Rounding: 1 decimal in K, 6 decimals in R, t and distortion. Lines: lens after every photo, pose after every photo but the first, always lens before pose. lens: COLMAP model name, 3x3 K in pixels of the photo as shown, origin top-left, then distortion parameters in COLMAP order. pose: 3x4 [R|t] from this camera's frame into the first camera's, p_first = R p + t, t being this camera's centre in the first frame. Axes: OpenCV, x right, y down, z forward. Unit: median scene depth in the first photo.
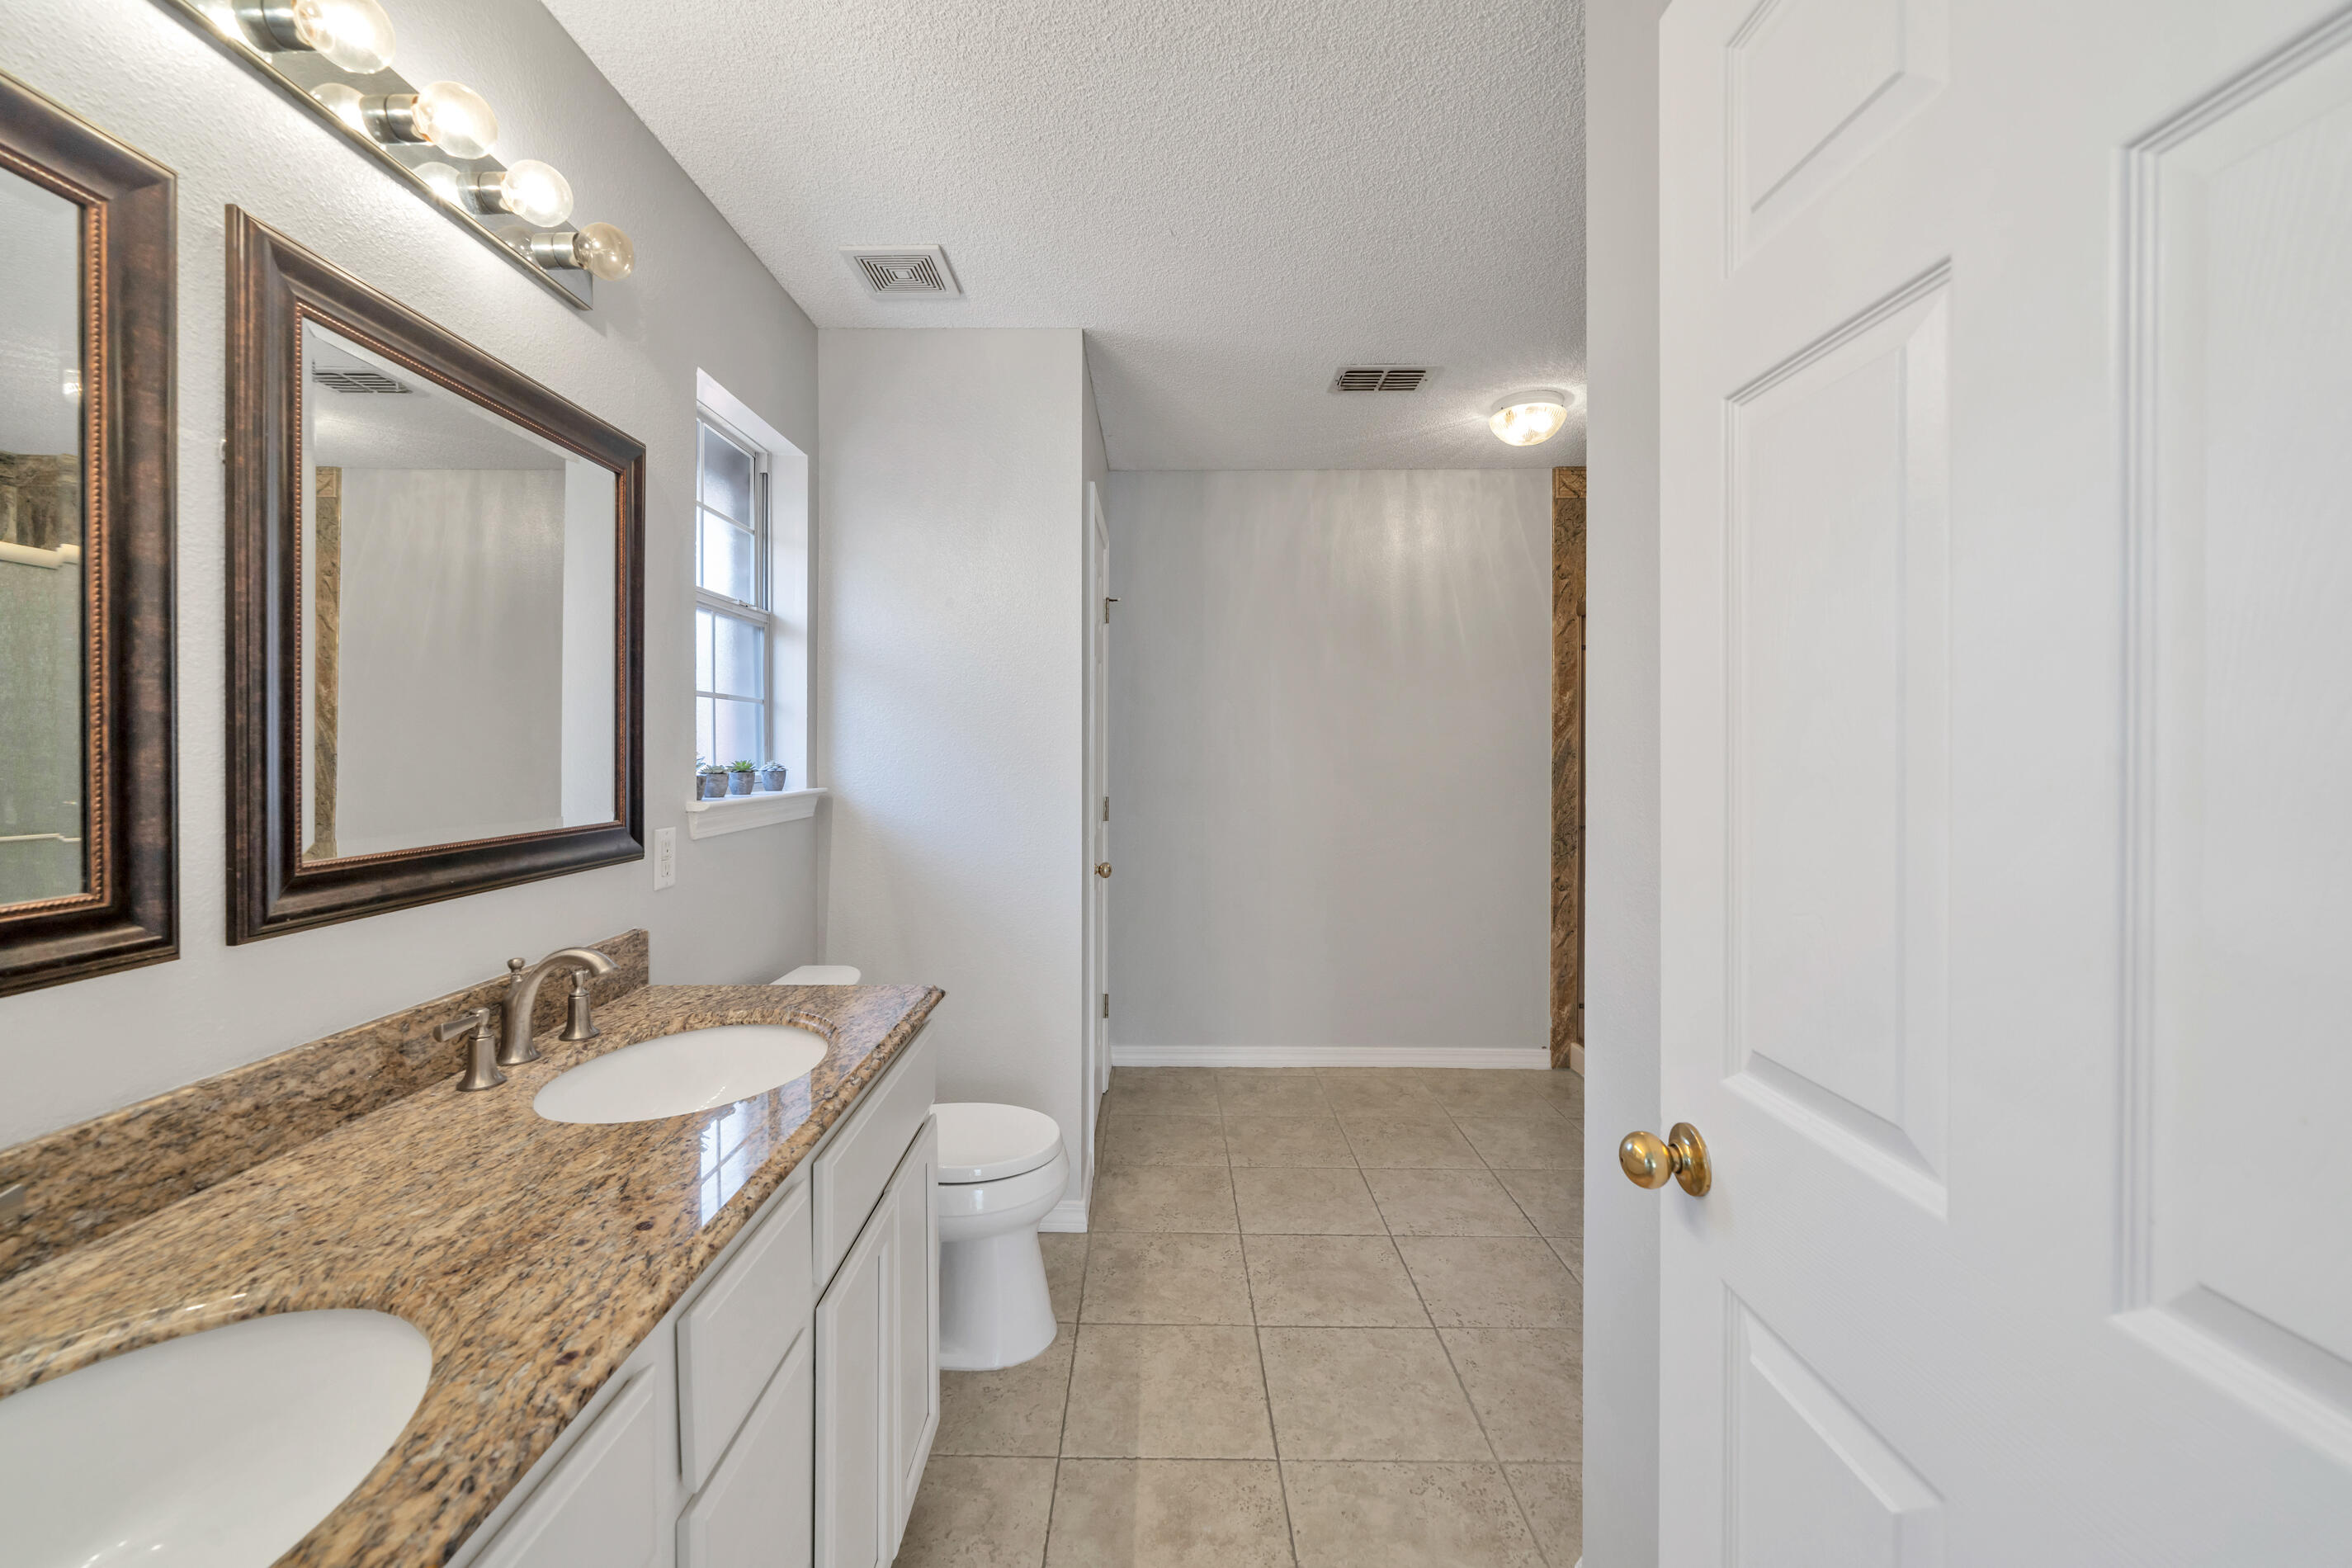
lens RADIAL K [[926.3, 0, 1157.4], [0, 926.3, 738.2], [0, 0, 1]] dist [-0.002760, -0.000148]
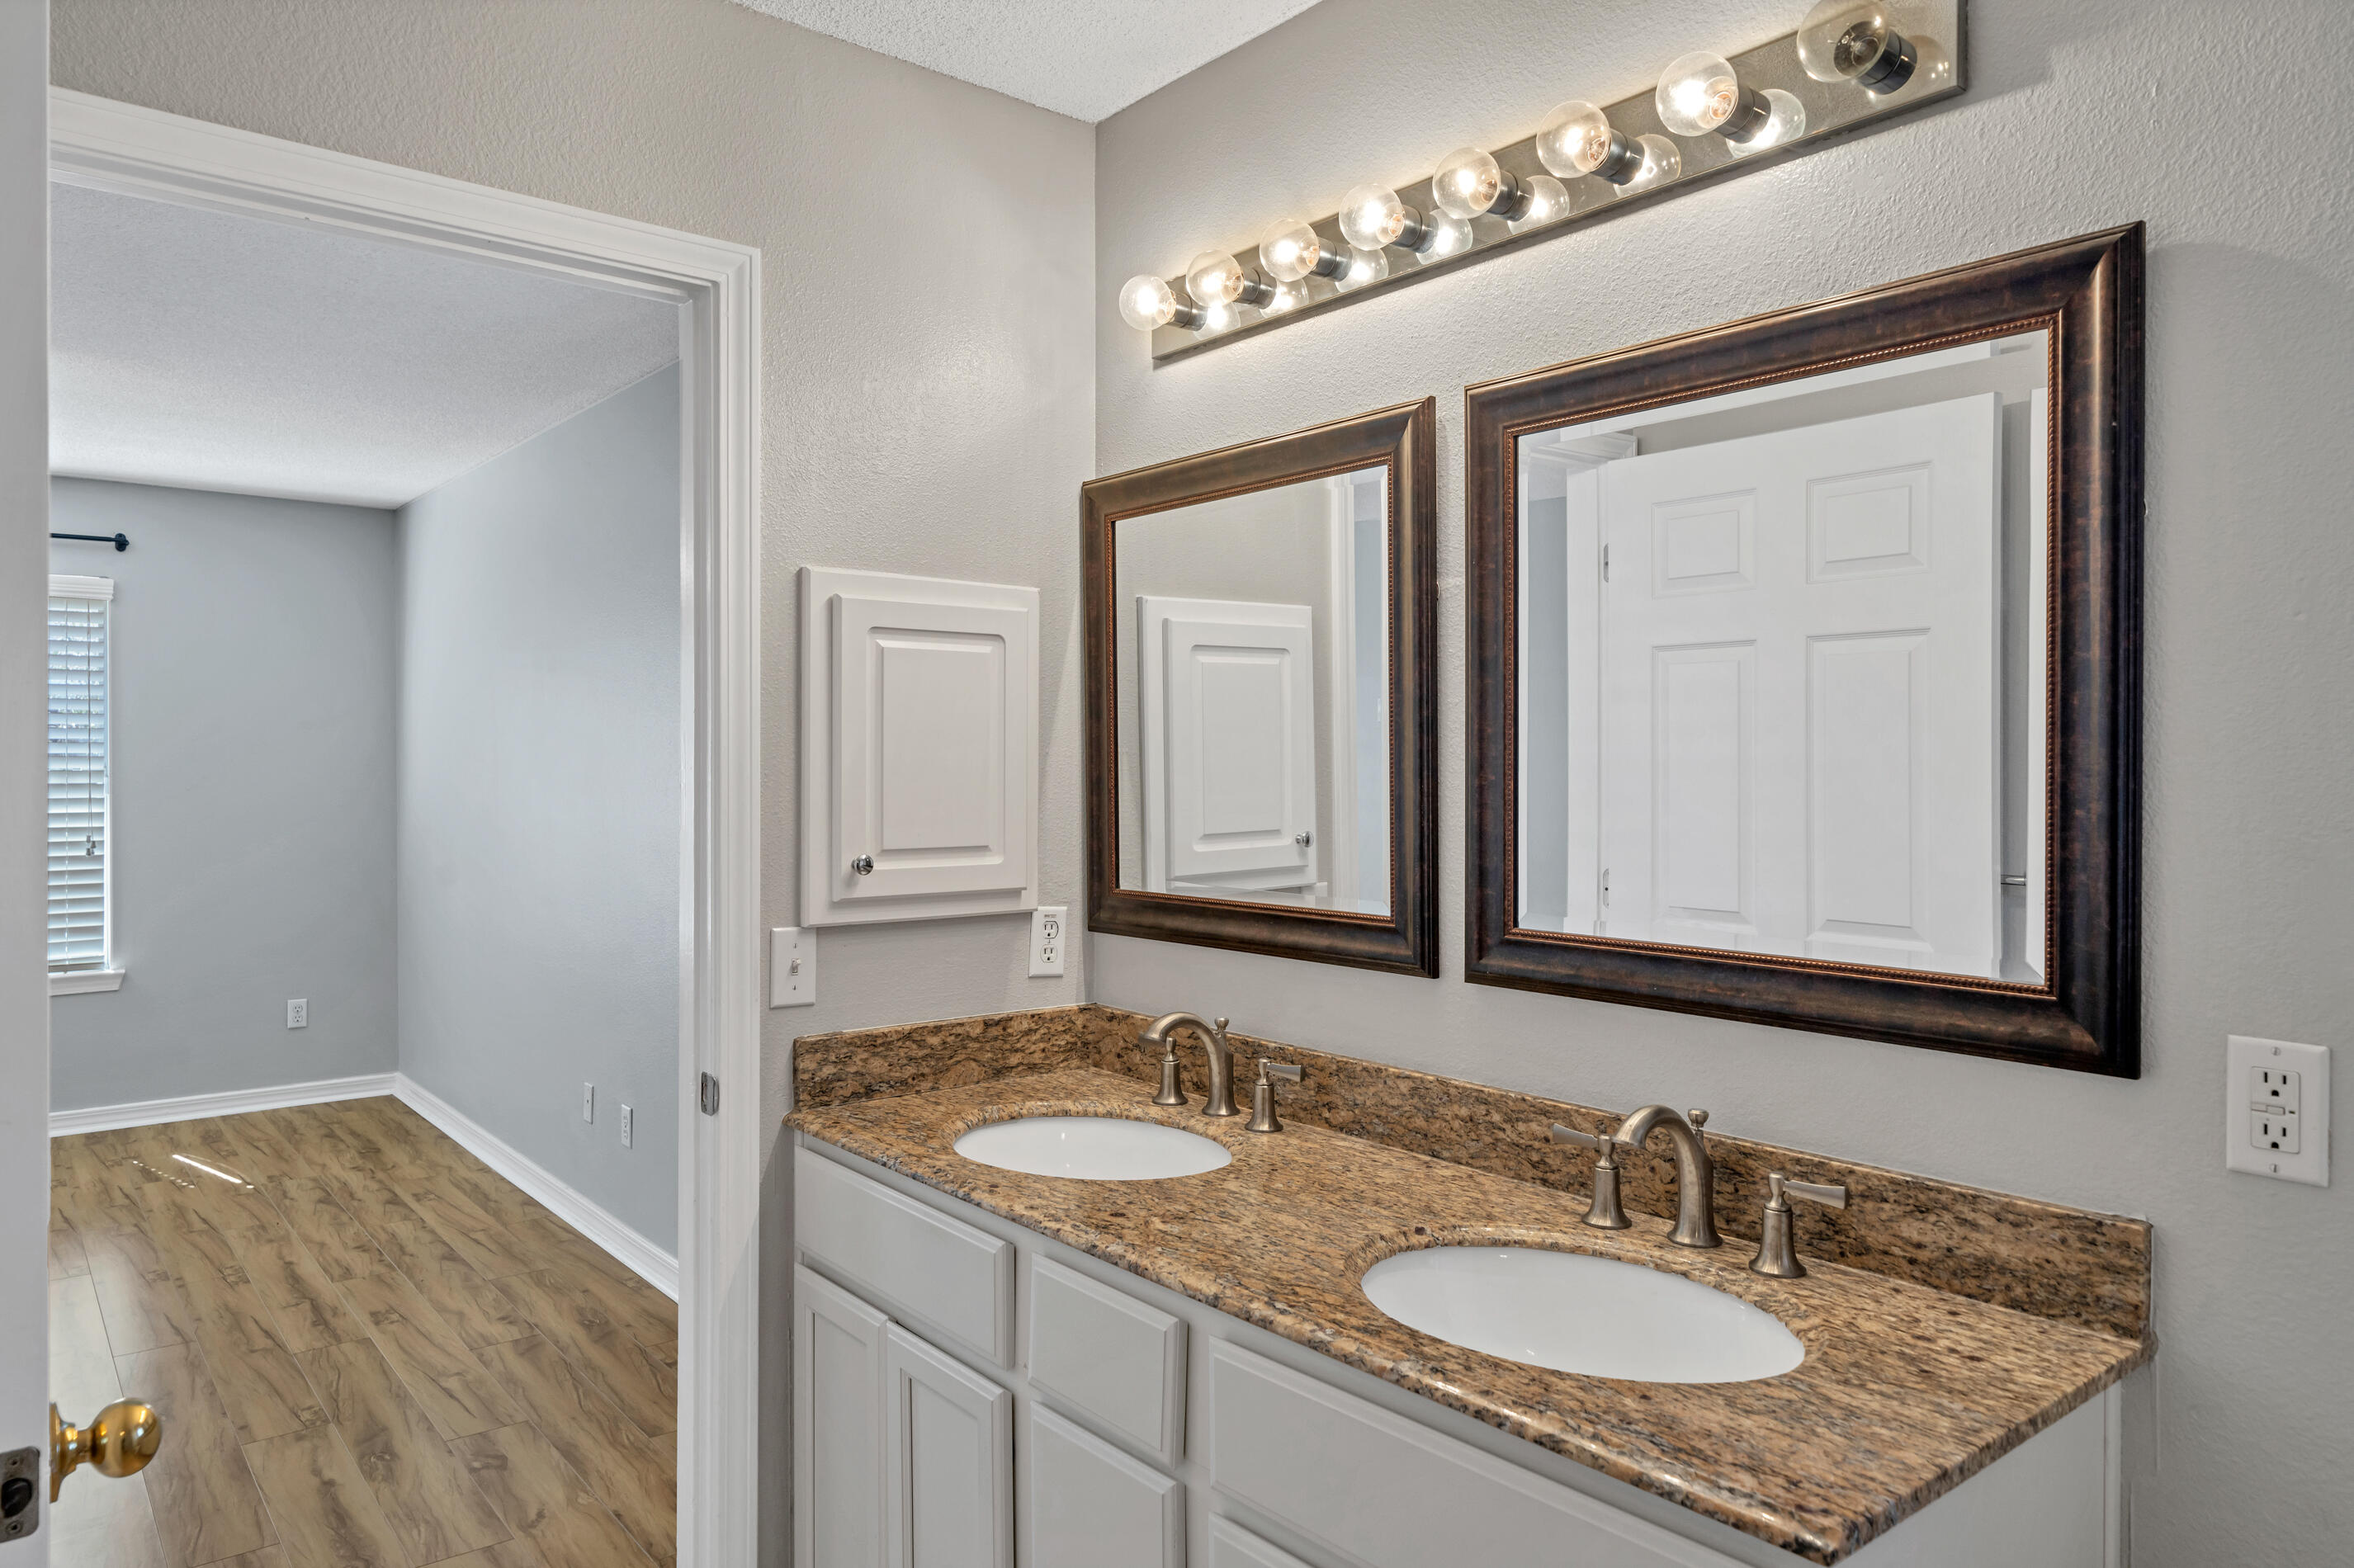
lens RADIAL K [[1515.7, 0, 1173.1], [0, 1515.7, 785.4], [0, 0, 1]] dist [-0.000888, 0.000020]
pose [[-0.764755, 0.006083, -0.644292, 0.627044], [0.002069, 0.999973, 0.006985, -0.056704], [0.644318, 0.004009, -0.764747, 2.343609]]
